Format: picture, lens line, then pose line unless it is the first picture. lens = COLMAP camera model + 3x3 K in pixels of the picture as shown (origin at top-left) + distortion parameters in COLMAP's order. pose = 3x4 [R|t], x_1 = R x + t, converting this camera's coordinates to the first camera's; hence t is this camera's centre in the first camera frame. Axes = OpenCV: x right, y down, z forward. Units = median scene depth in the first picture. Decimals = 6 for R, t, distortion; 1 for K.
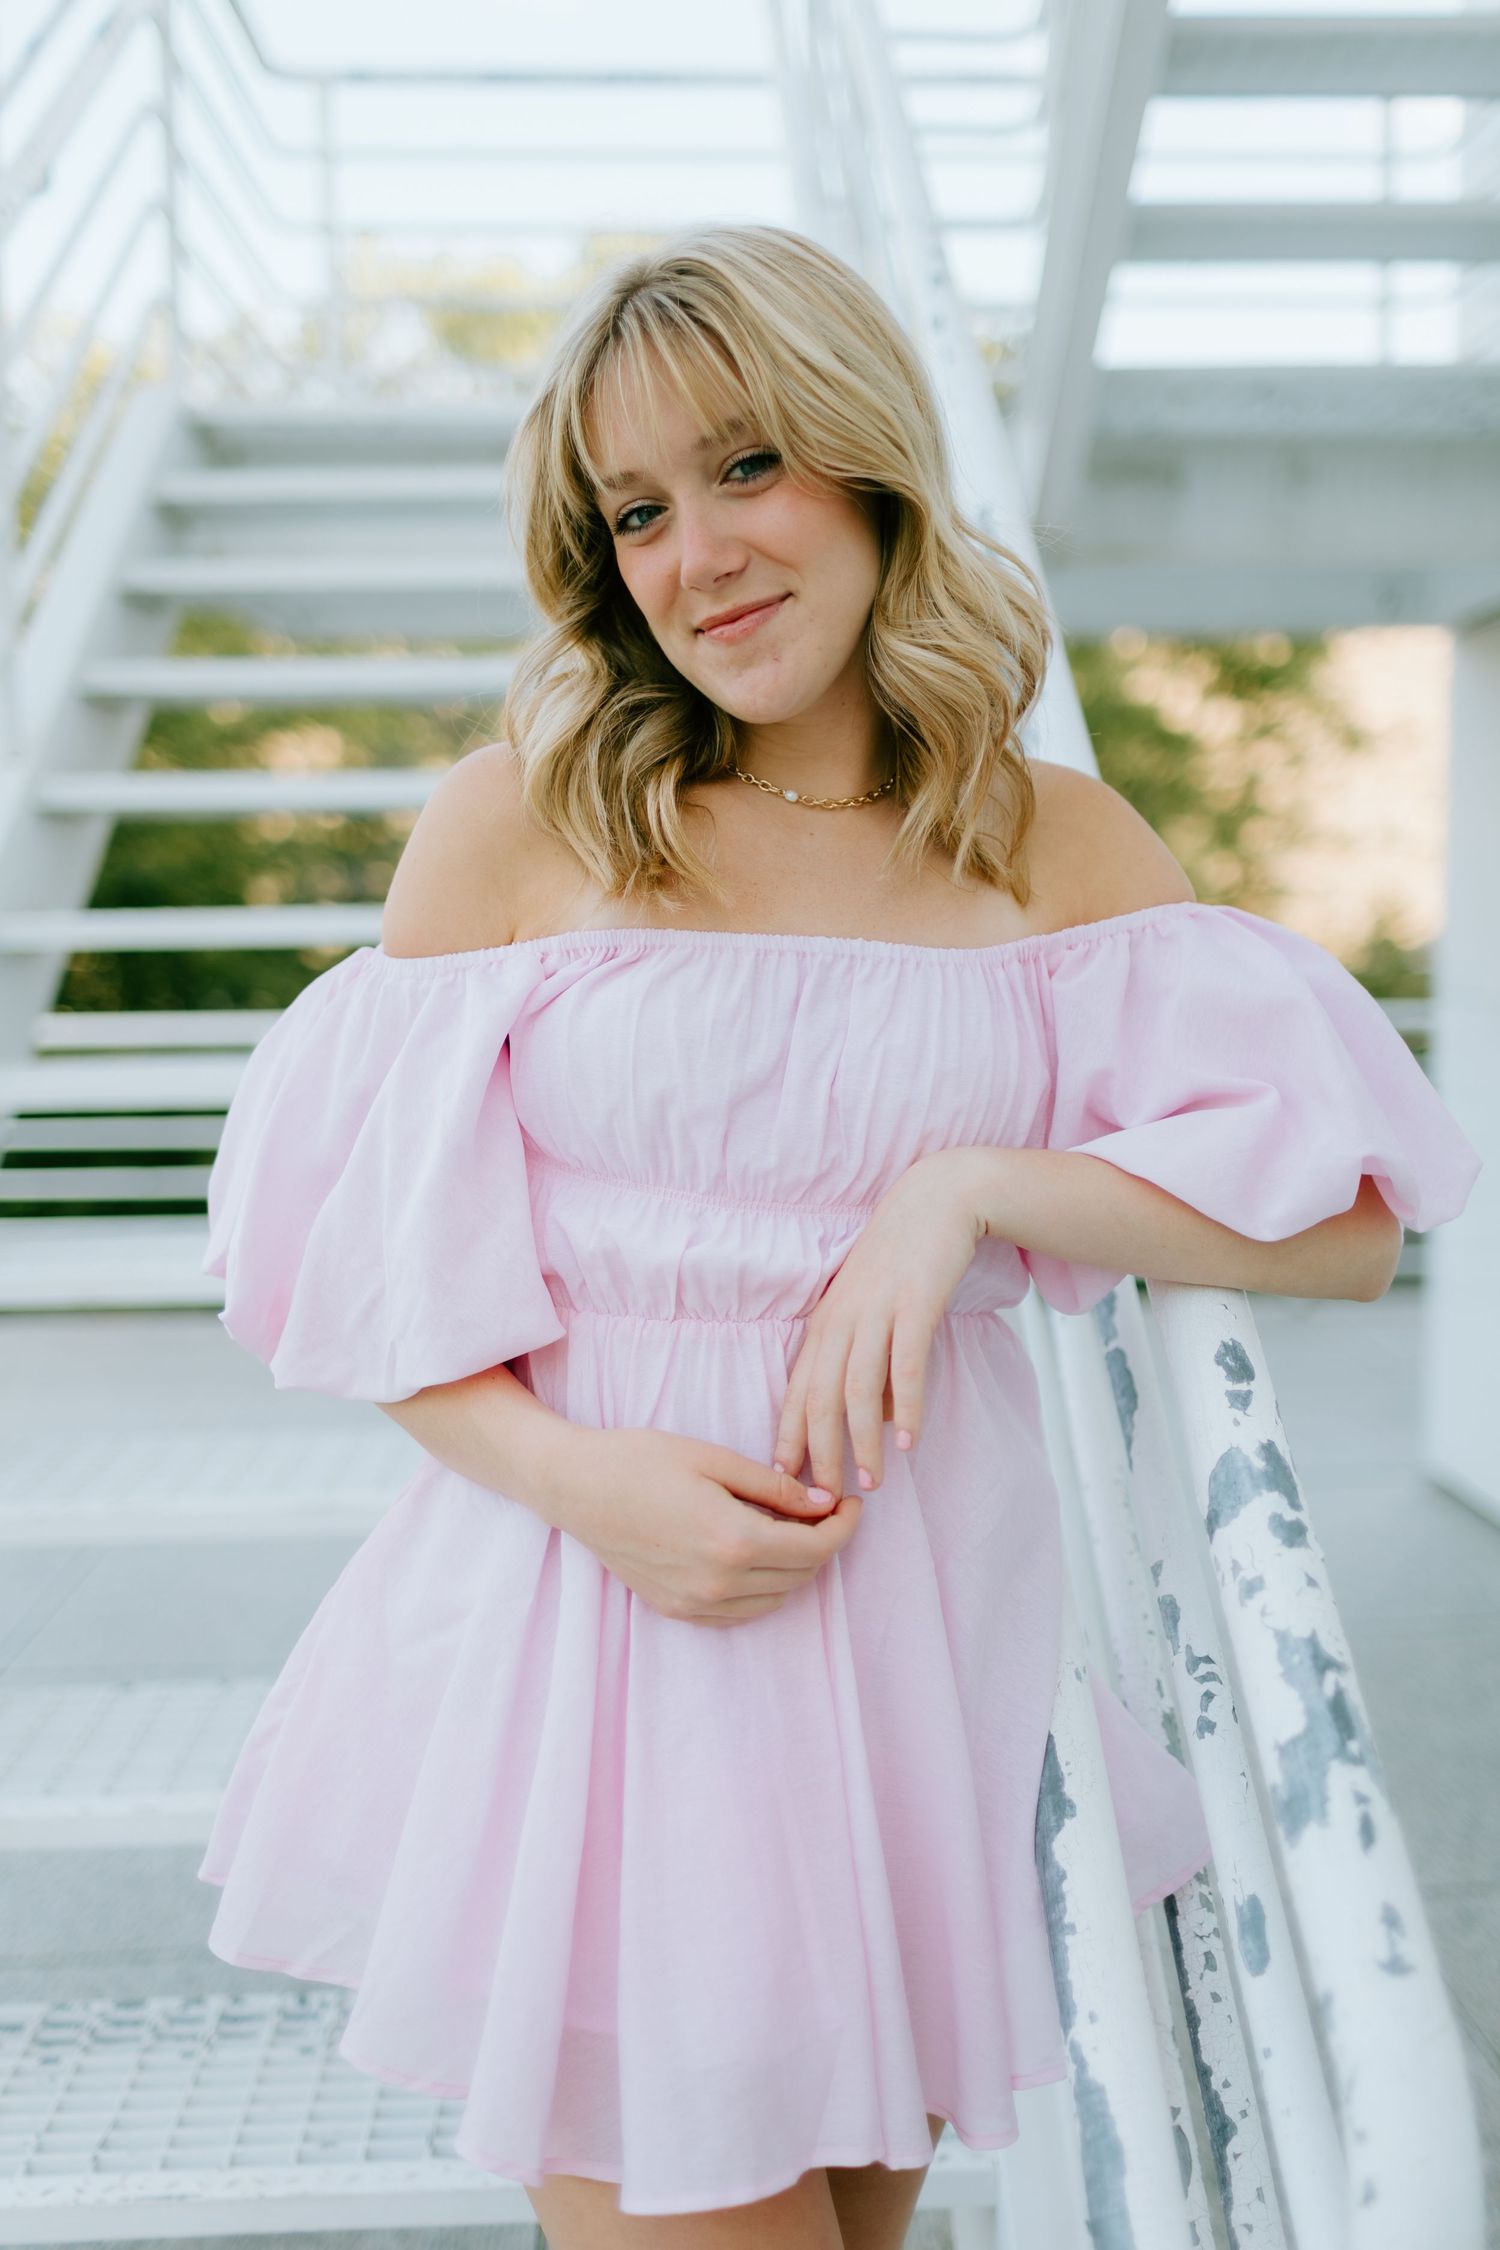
lens RADIAL K [[2329.6, 0, 750.0], [0, 2329.6, 1125.0], [0, 0, 1]] dist [-0.006406, 0.004363]
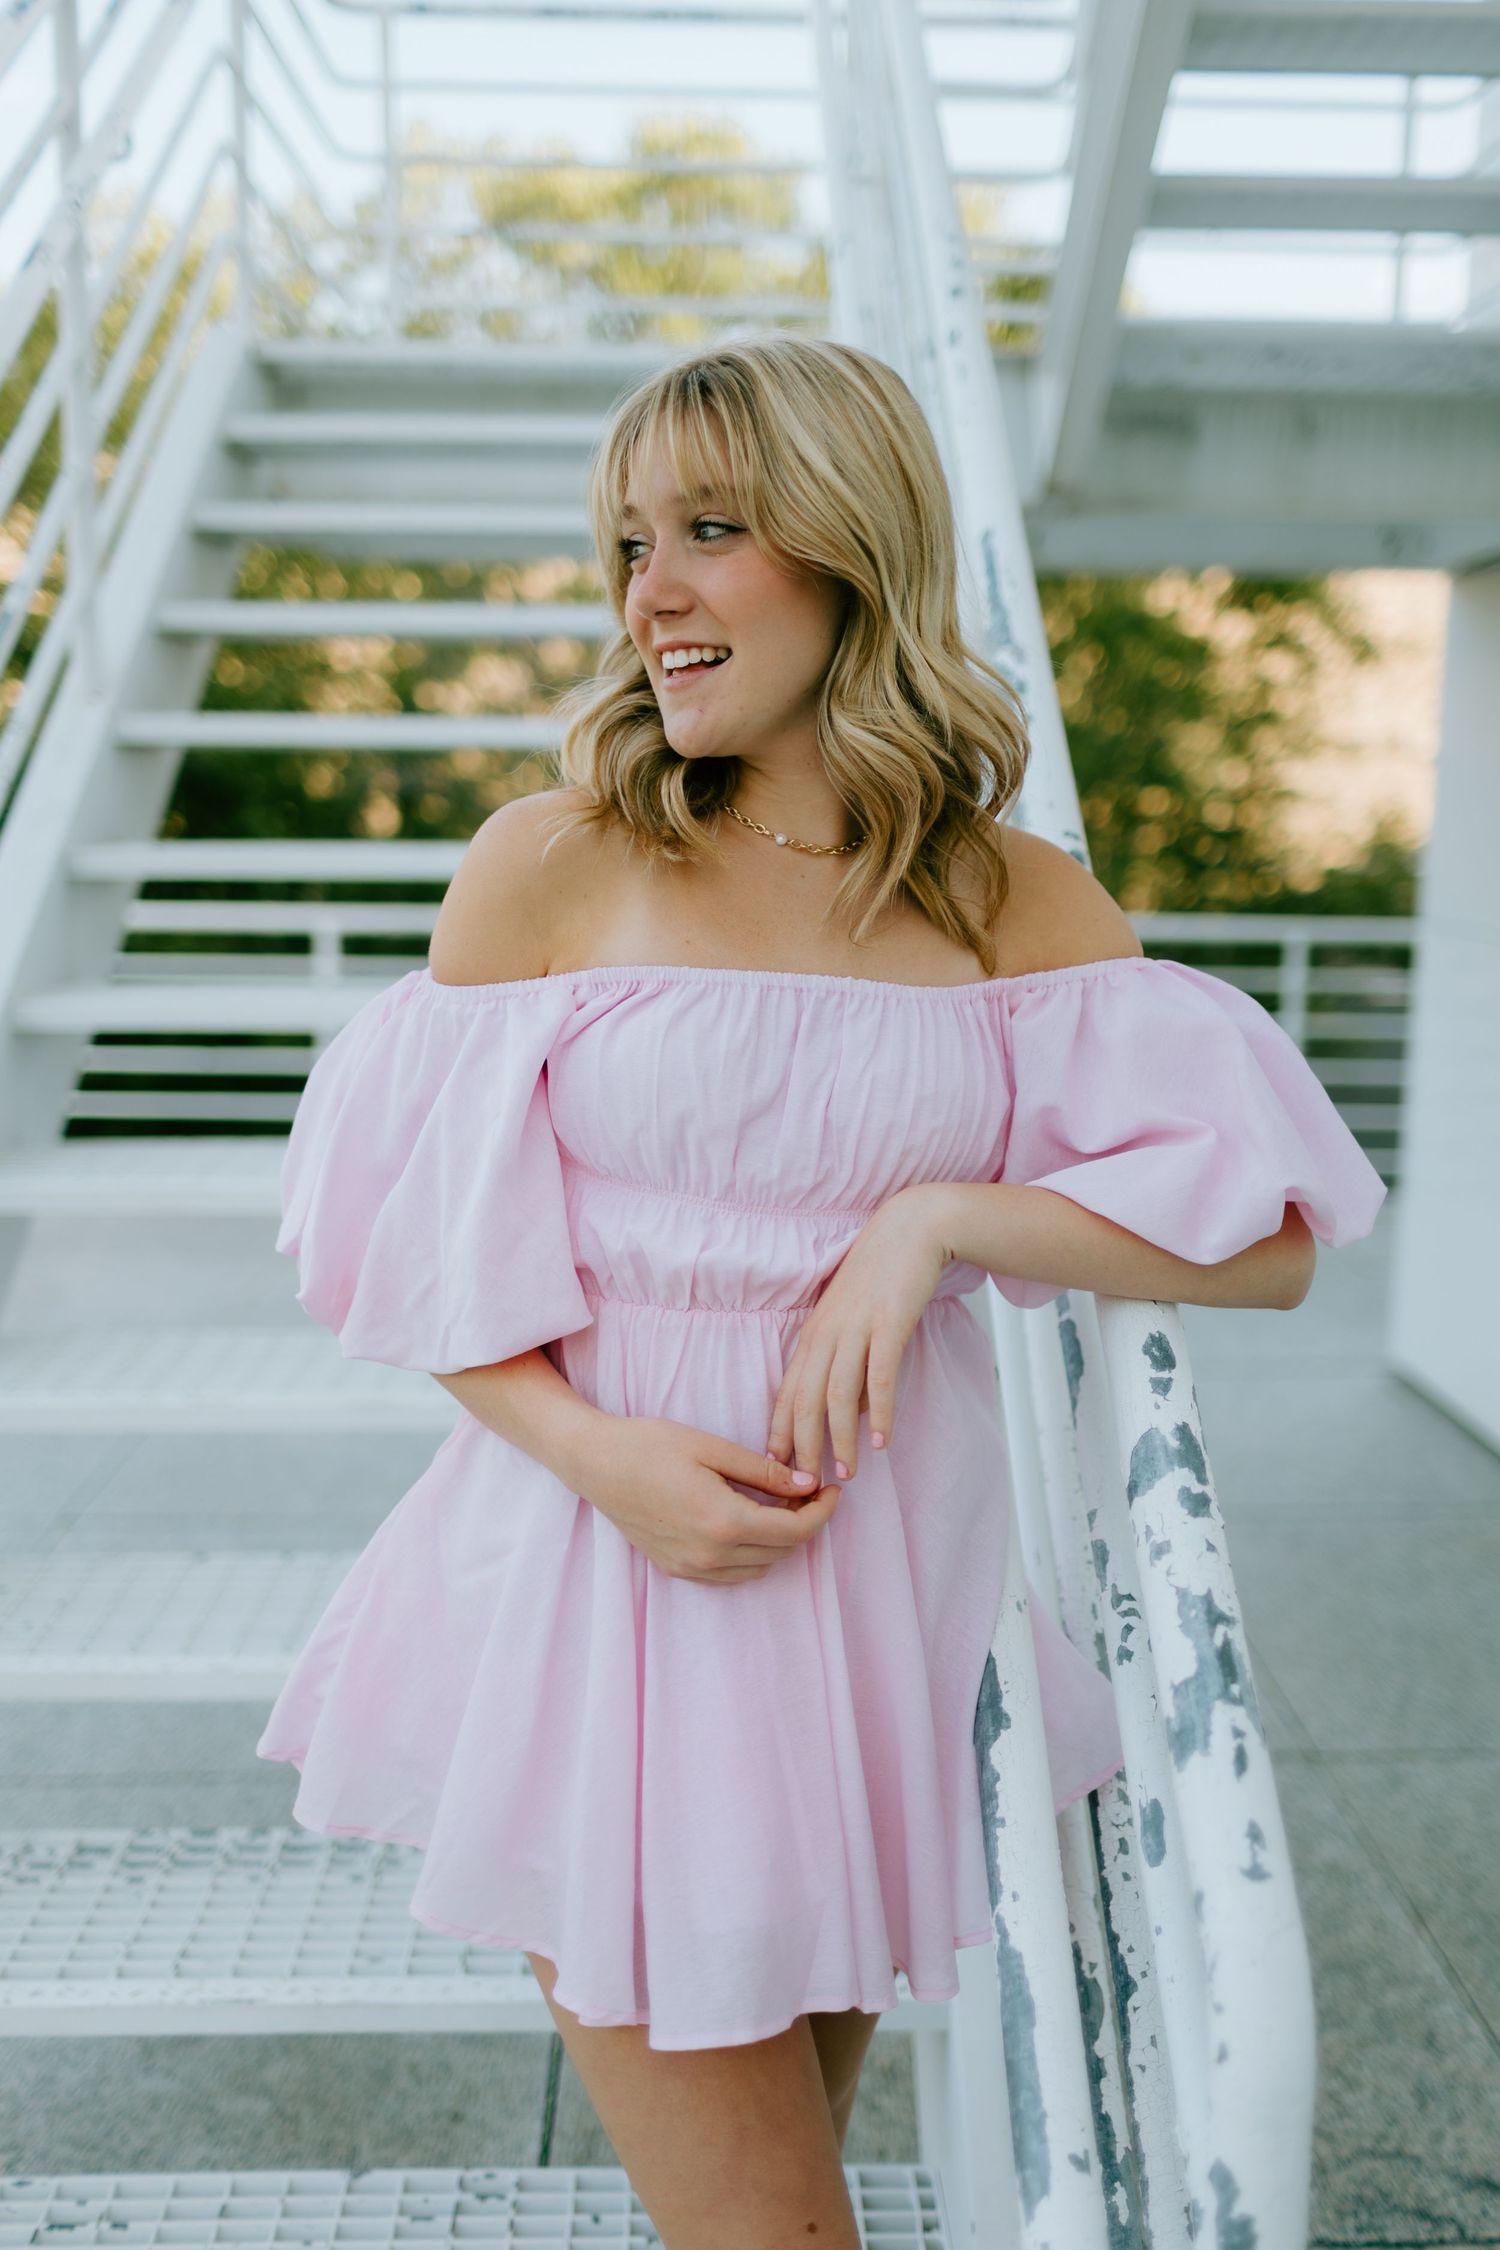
lens RADIAL K [[2216.2, 0, 729.4], [0, 2216.2, 1163.9], [0, 0, 1]] dist [0.006052, -0.010944]
pose [[0.999504, 0.024974, -0.019186, 0.010306], [-0.023451, 0.996840, 0.075894, -0.070005], [0.021021, -0.075406, 0.996931, -0.106989]]
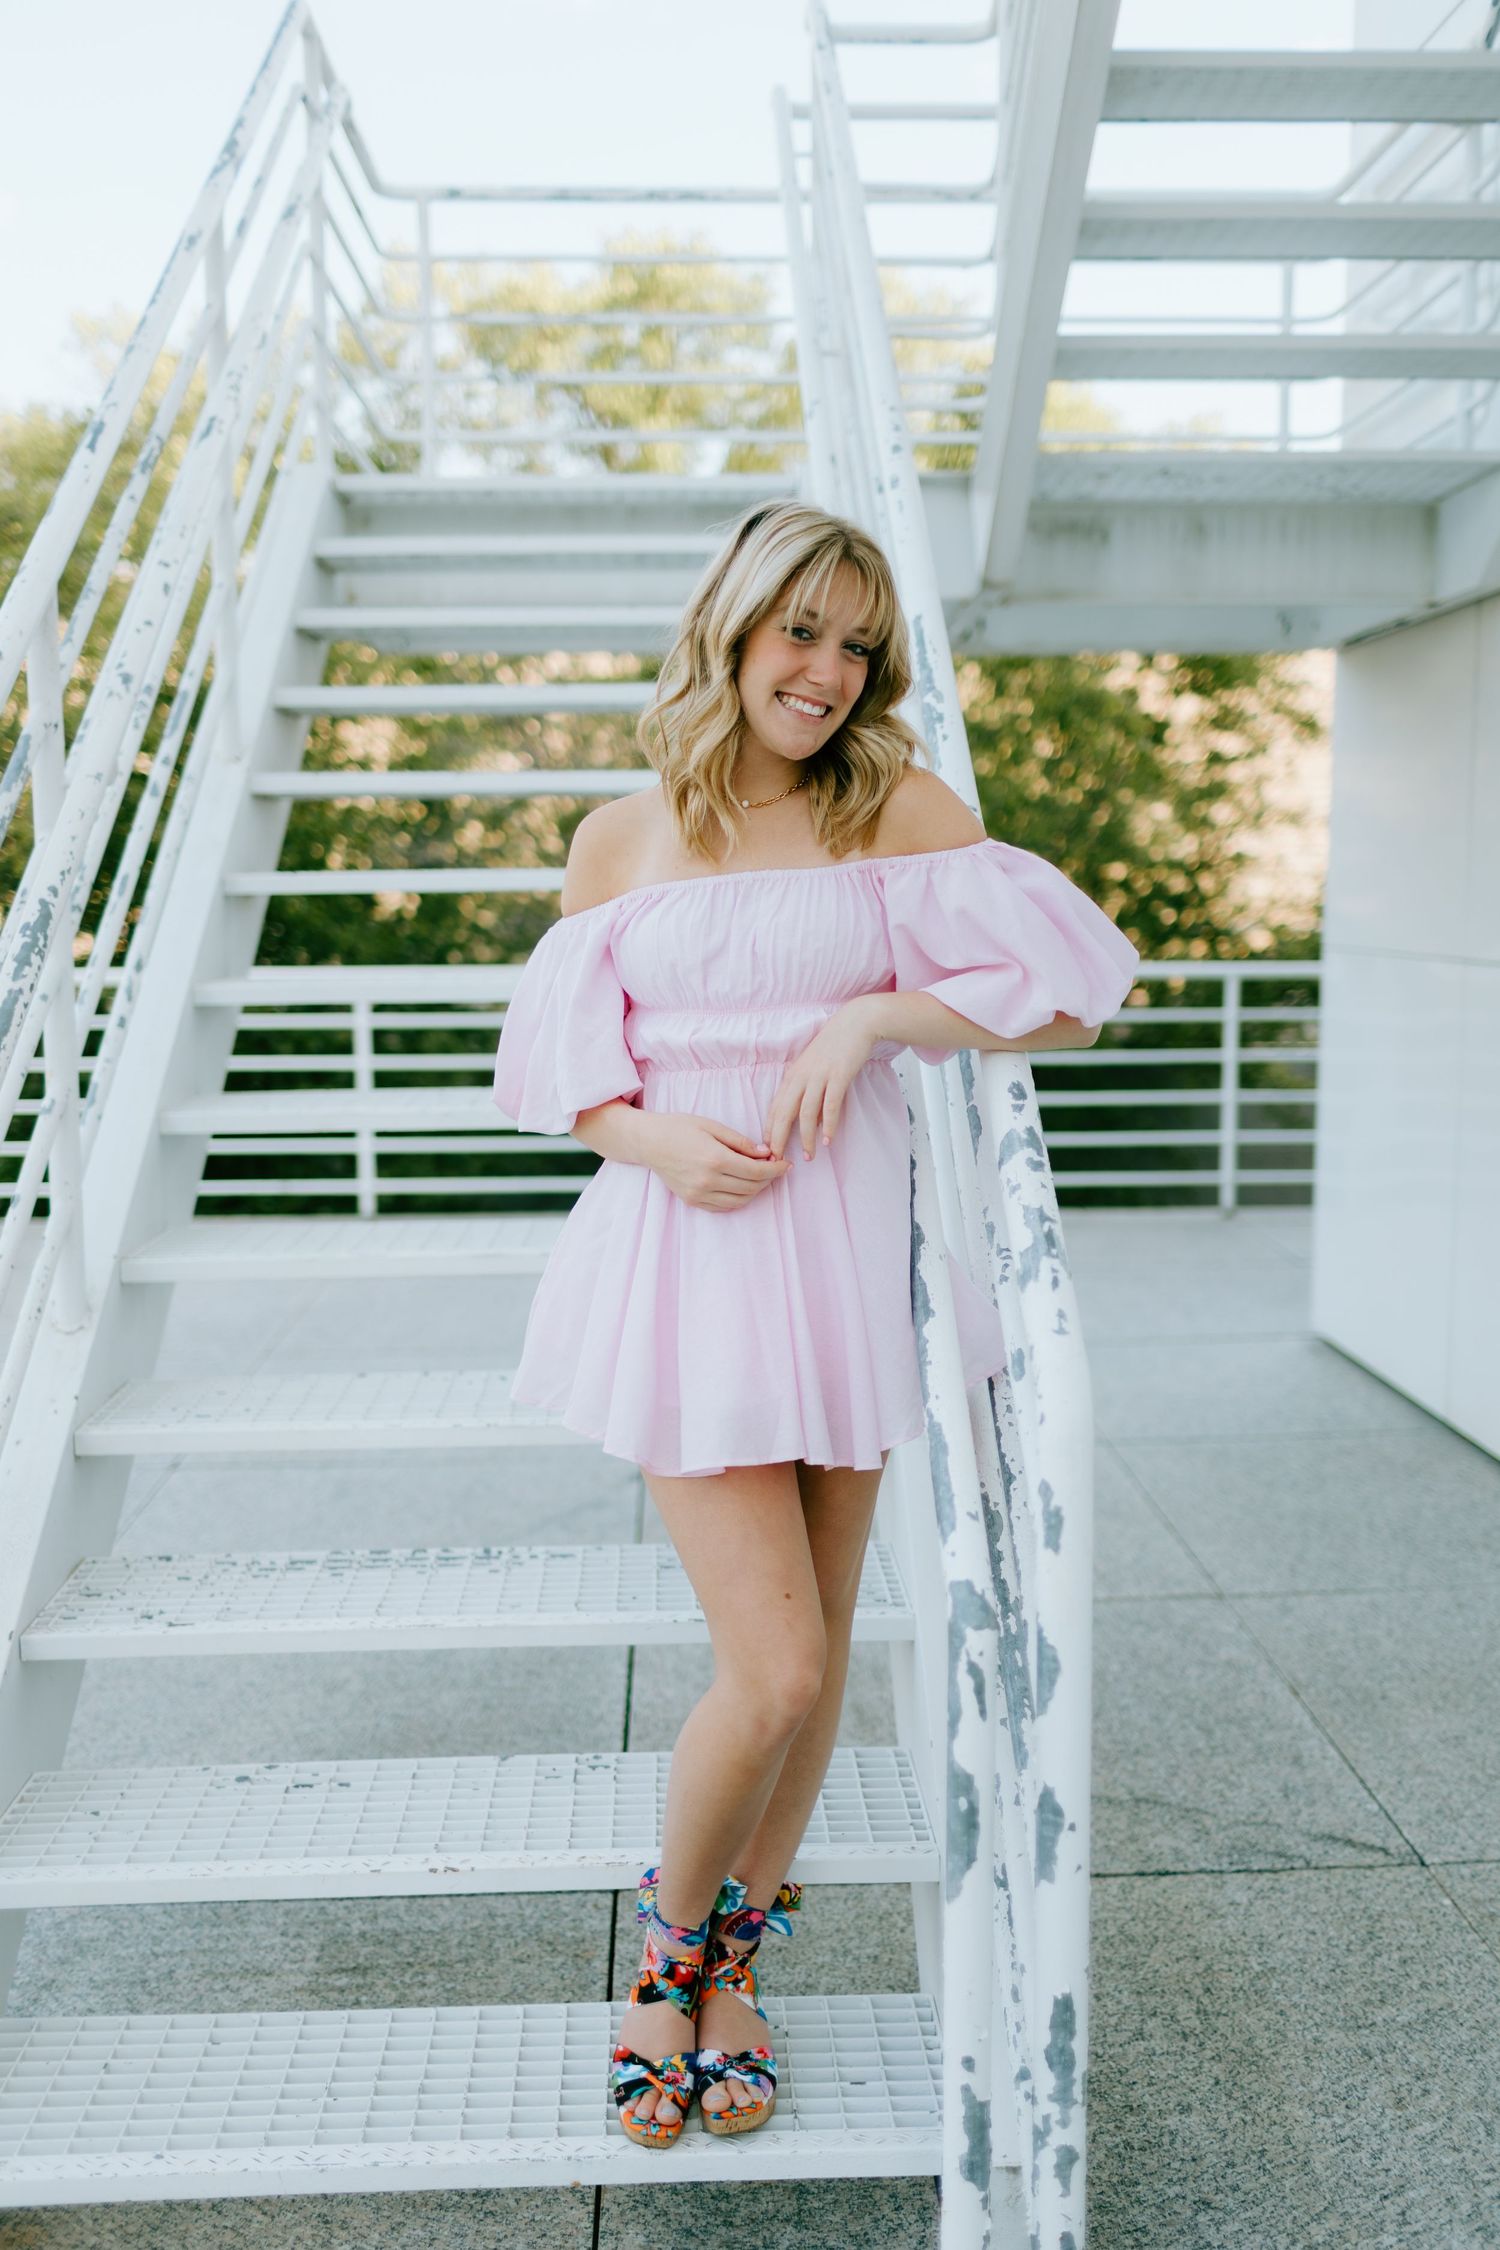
lens RADIAL K [[2216.2, 0, 729.4], [0, 2216.2, 1163.9], [0, 0, 1]] dist [0.006052, -0.010944]
pose [[0.999894, 0.004023, -0.013987, -0.009809], [-0.003534, 0.999389, 0.034765, 0.095756], [0.014118, -0.034712, 0.999298, -0.857826]]
